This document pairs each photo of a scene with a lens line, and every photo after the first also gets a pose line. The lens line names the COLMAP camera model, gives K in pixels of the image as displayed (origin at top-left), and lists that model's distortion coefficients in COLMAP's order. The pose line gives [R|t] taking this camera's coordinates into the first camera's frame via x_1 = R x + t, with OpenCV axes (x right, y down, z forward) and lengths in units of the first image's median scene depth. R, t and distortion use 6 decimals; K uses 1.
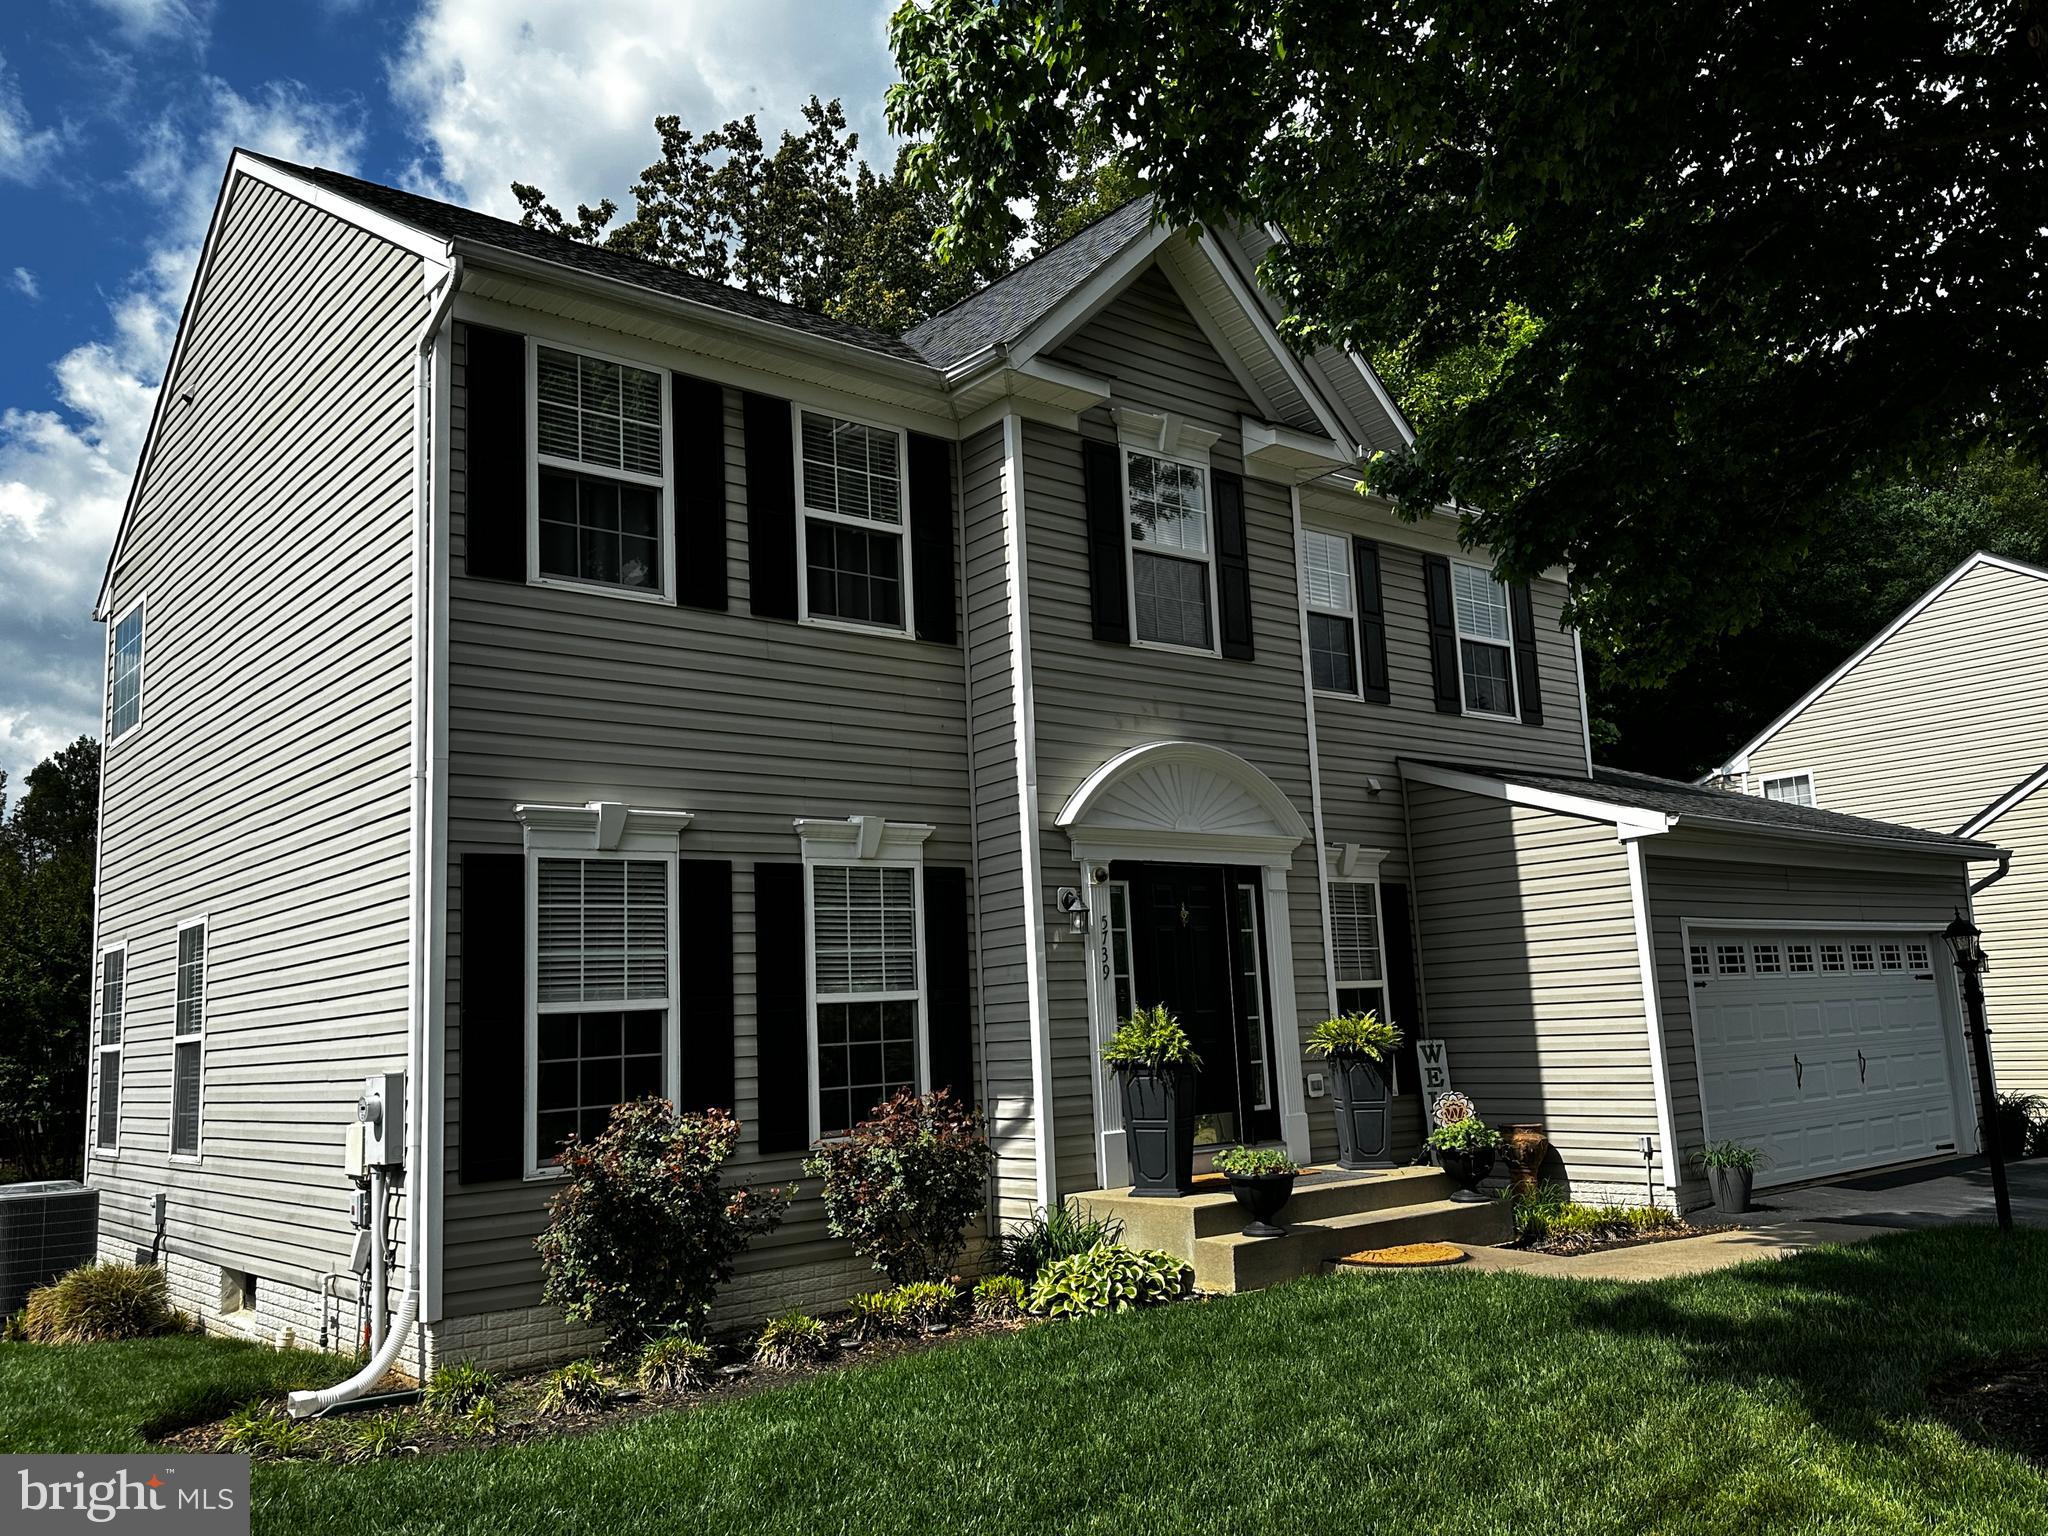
lens RADIAL K [[1658.4, 0, 1042.3], [0, 1658.4, 760.2], [0, 0, 1]] dist [0.054915, -0.029266]
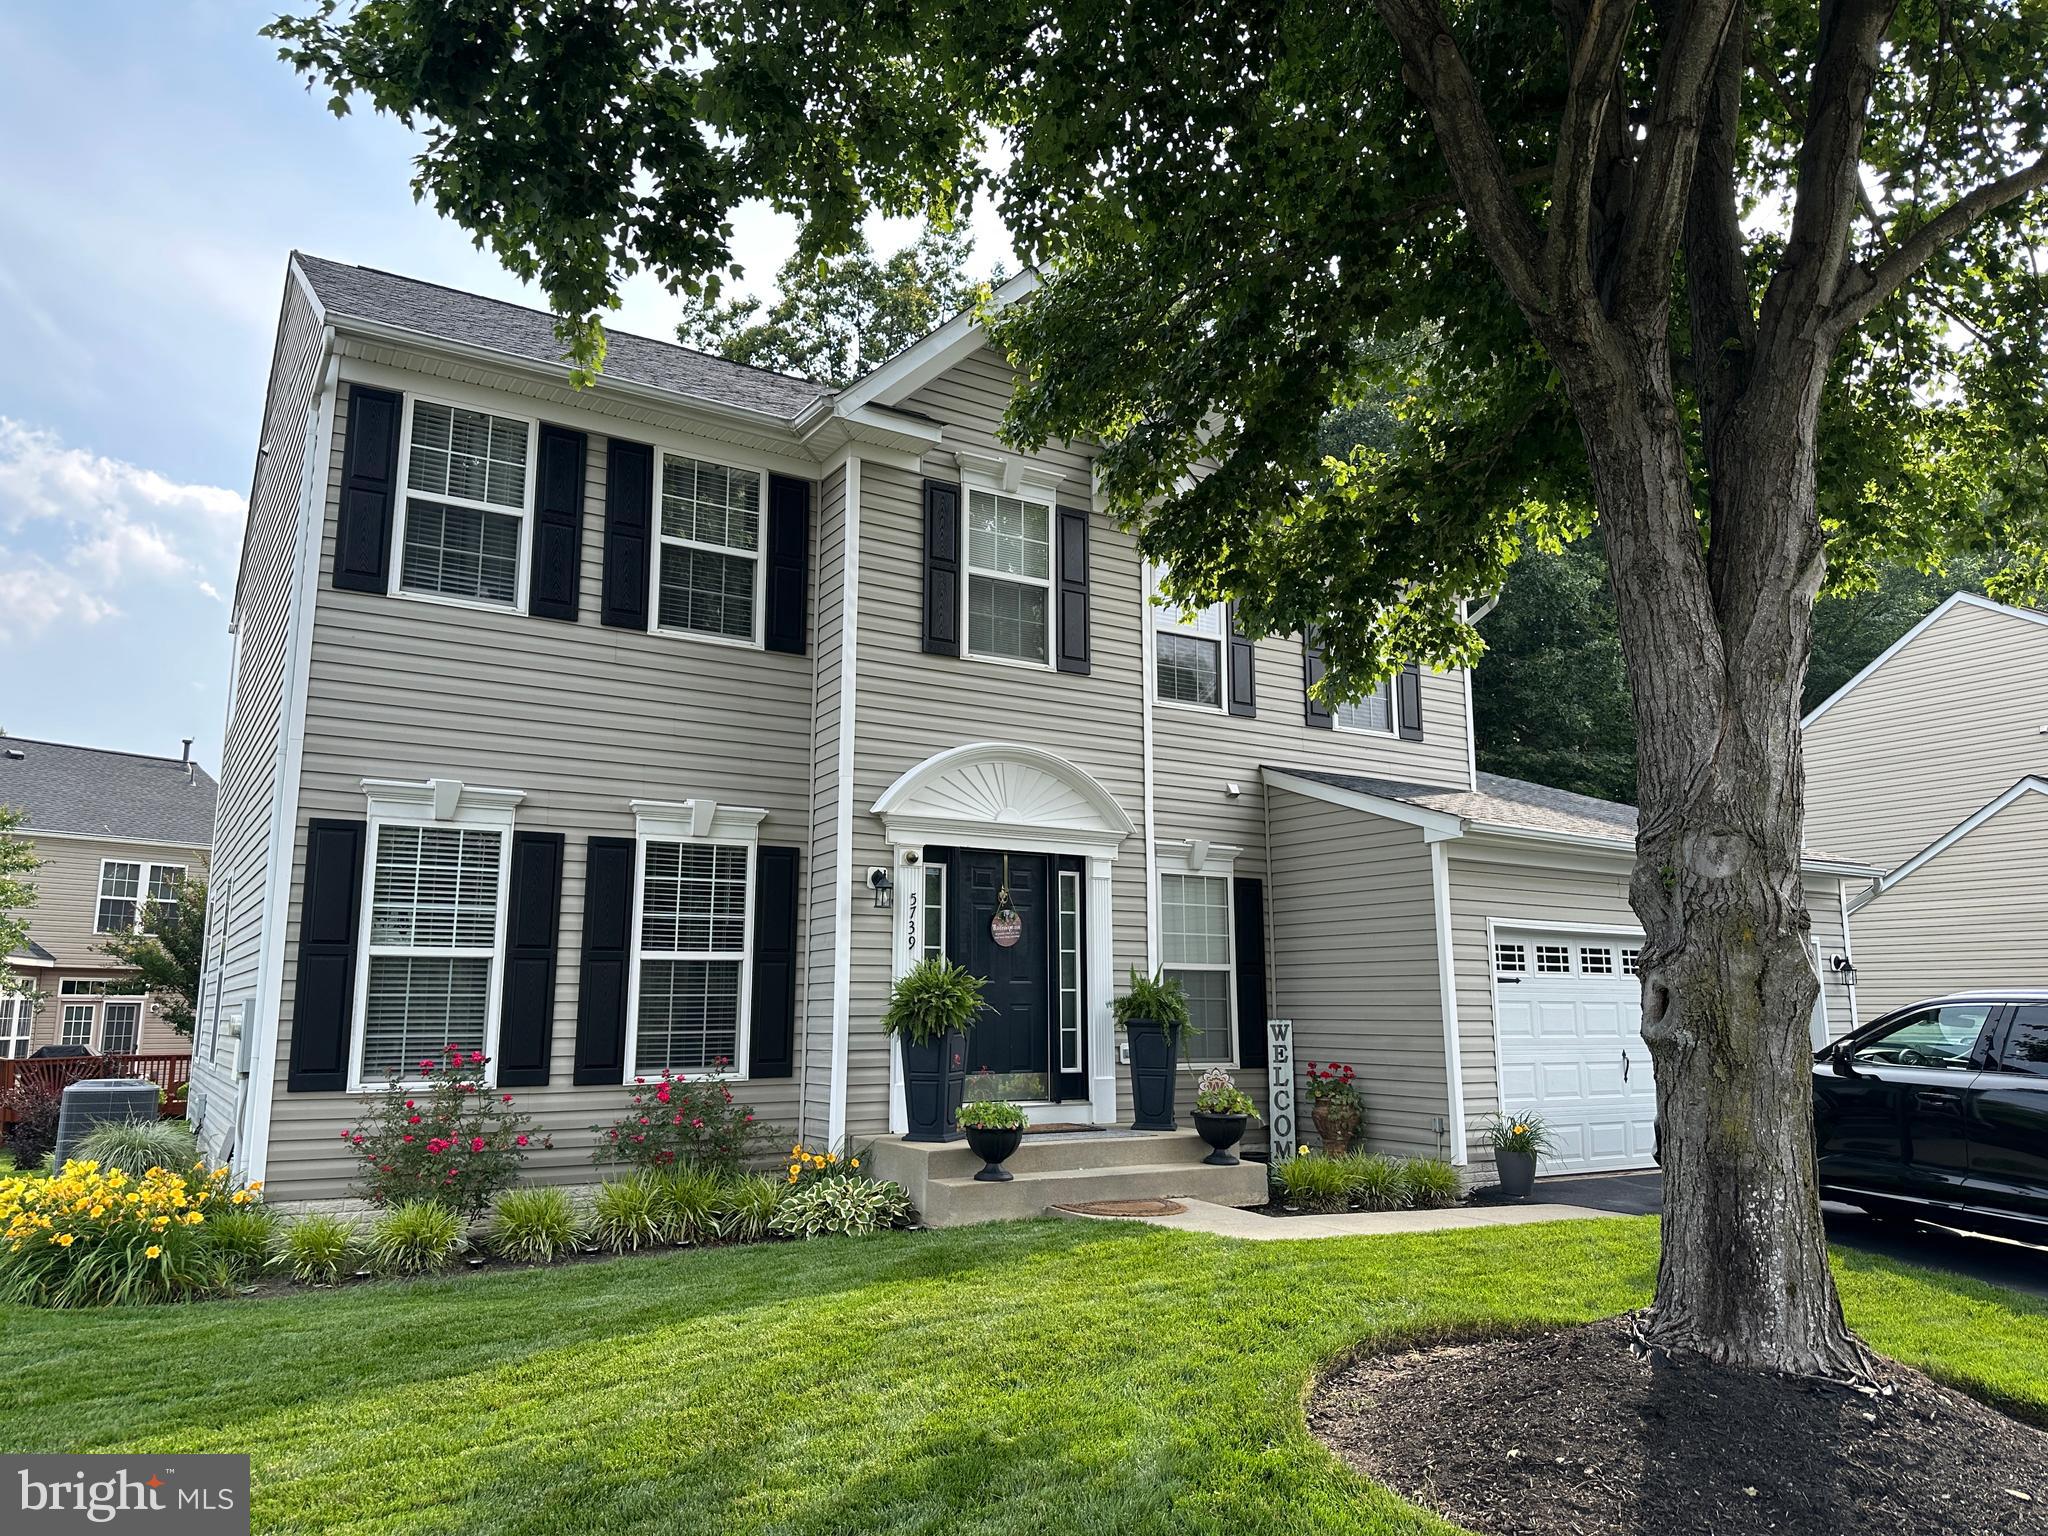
lens RADIAL K [[1382.3, 0, 1002.7], [0, 1382.3, 748.9], [0, 0, 1]] dist [0.040831, 0.001320]
pose [[0.987707, 0.020202, -0.155005, 0.243345], [-0.023275, 0.999566, -0.018039, 0.010452], [0.154573, 0.021425, 0.987749, 0.070168]]
